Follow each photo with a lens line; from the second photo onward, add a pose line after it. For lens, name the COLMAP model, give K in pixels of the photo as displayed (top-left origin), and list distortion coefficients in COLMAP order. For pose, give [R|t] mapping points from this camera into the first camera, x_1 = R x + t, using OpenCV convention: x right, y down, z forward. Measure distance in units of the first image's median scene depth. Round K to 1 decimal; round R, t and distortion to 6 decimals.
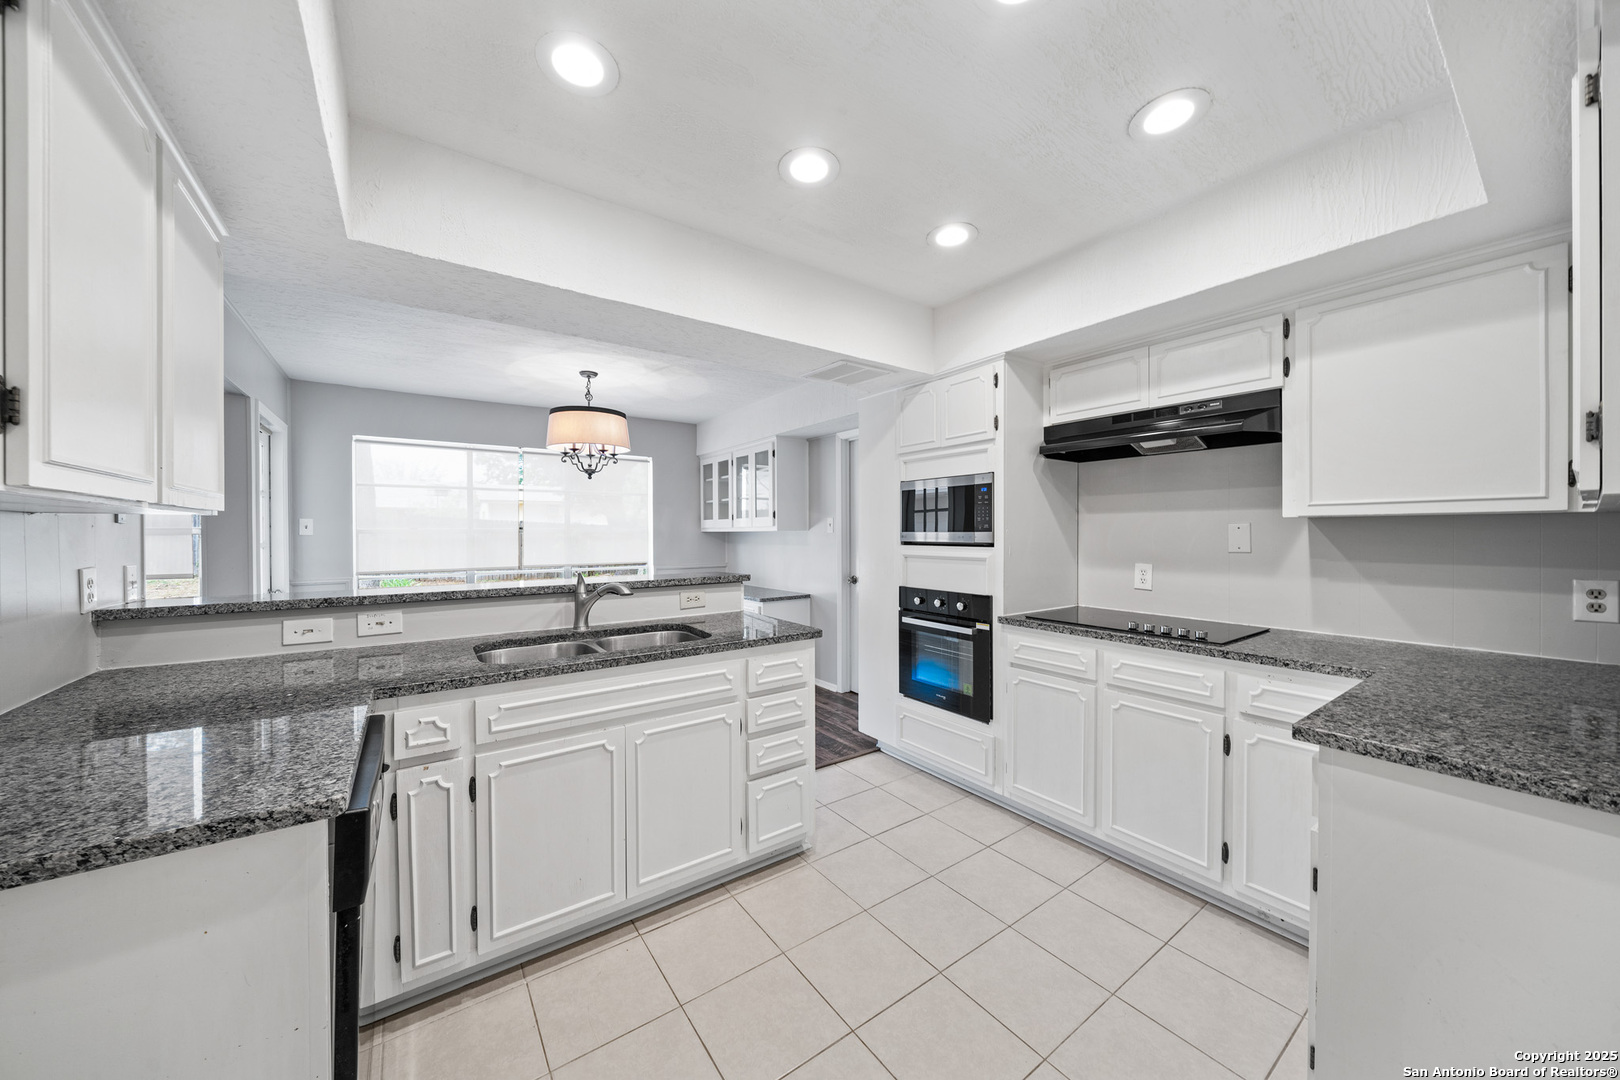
lens RADIAL K [[557.8, 0, 798.7], [0, 557.8, 532.6], [0, 0, 1]] dist [-0.010282, 0.000939]
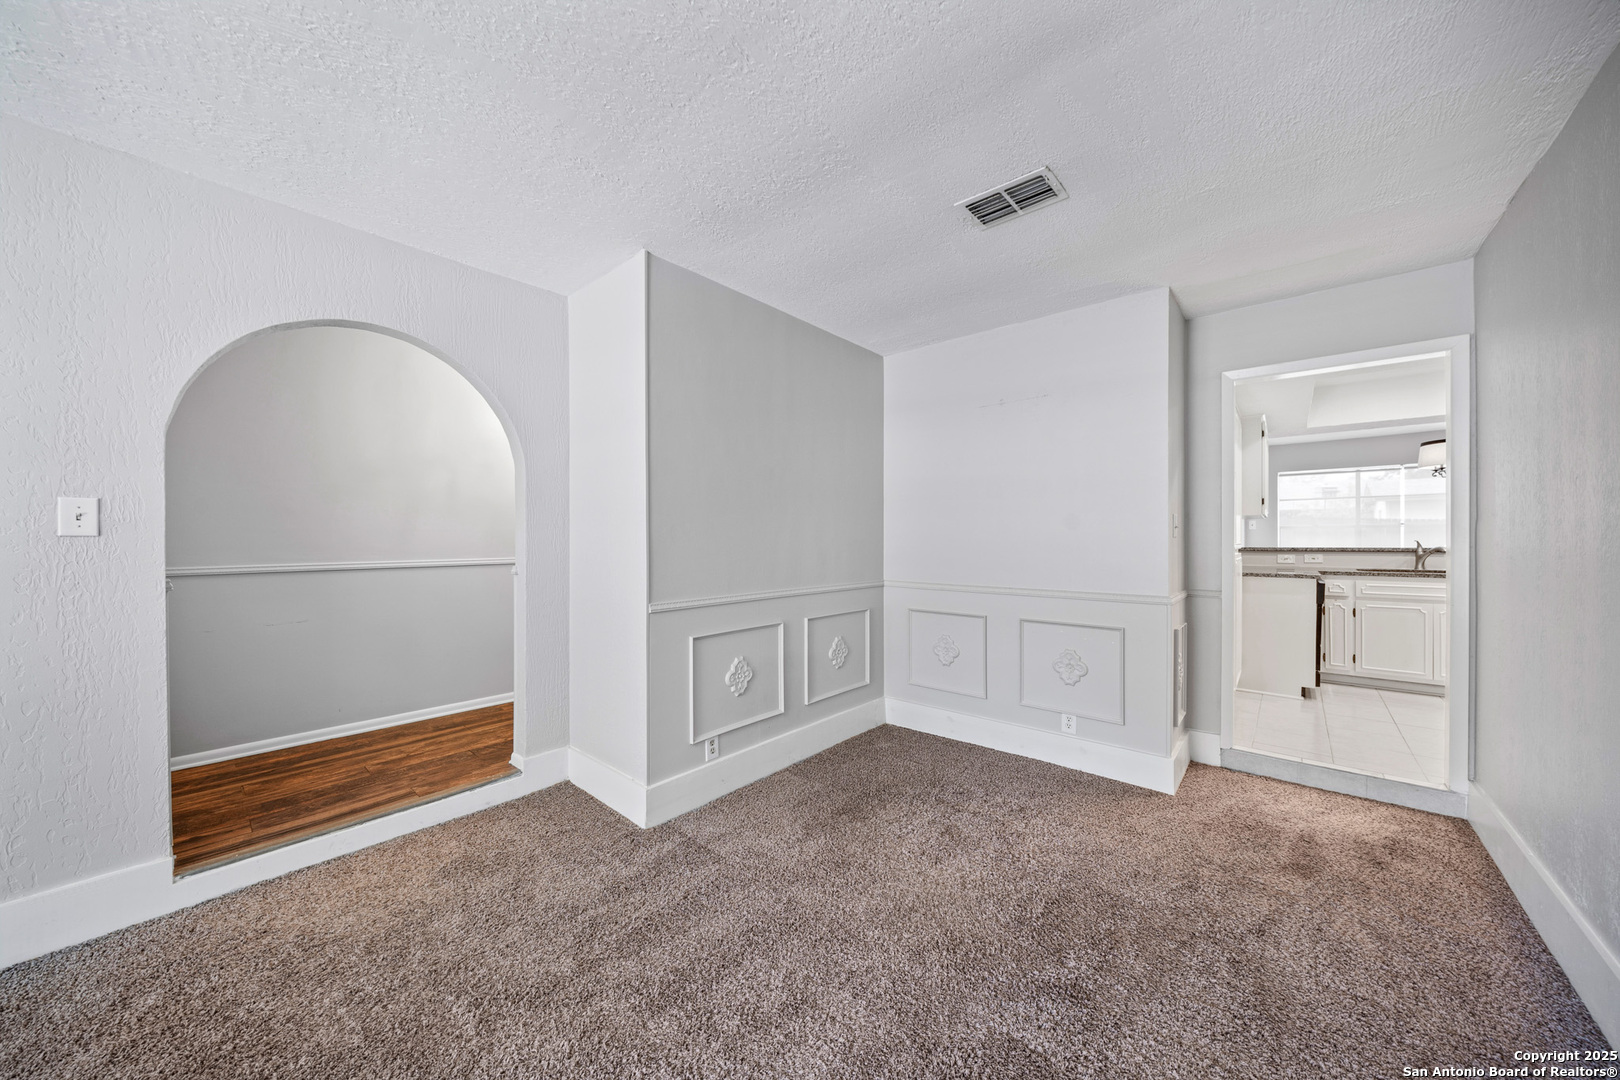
lens RADIAL K [[557.8, 0, 796.4], [0, 557.8, 539.2], [0, 0, 1]] dist [-0.010282, 0.000939]
pose [[0.234711, 0.003690, -0.972058, 0.848631], [0.002568, 0.999987, 0.004416, 0.037531], [0.972062, -0.003533, 0.234698, -1.390679]]
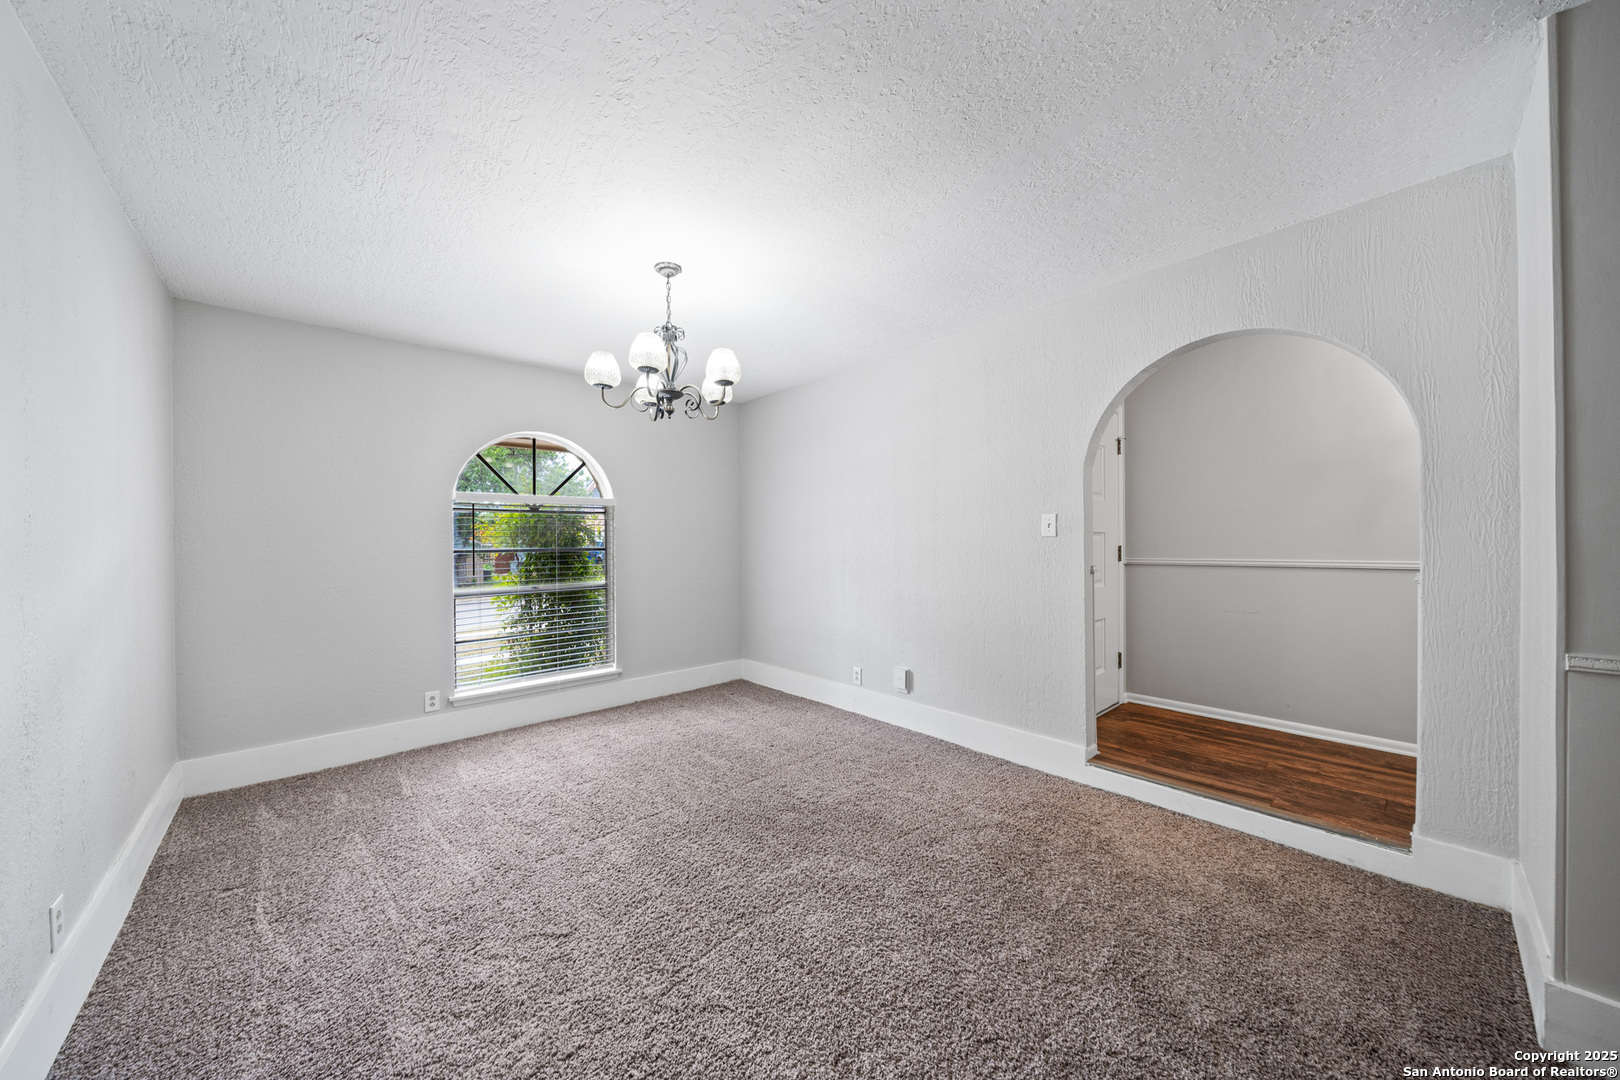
lens RADIAL K [[557.8, 0, 815.5], [0, 557.8, 541.1], [0, 0, 1]] dist [-0.010282, 0.000939]
pose [[-0.990588, 0.007359, -0.136676, 0.642293], [0.007395, 0.999973, 0.000247, 0.040267], [0.136674, -0.000766, -0.990616, -1.011019]]
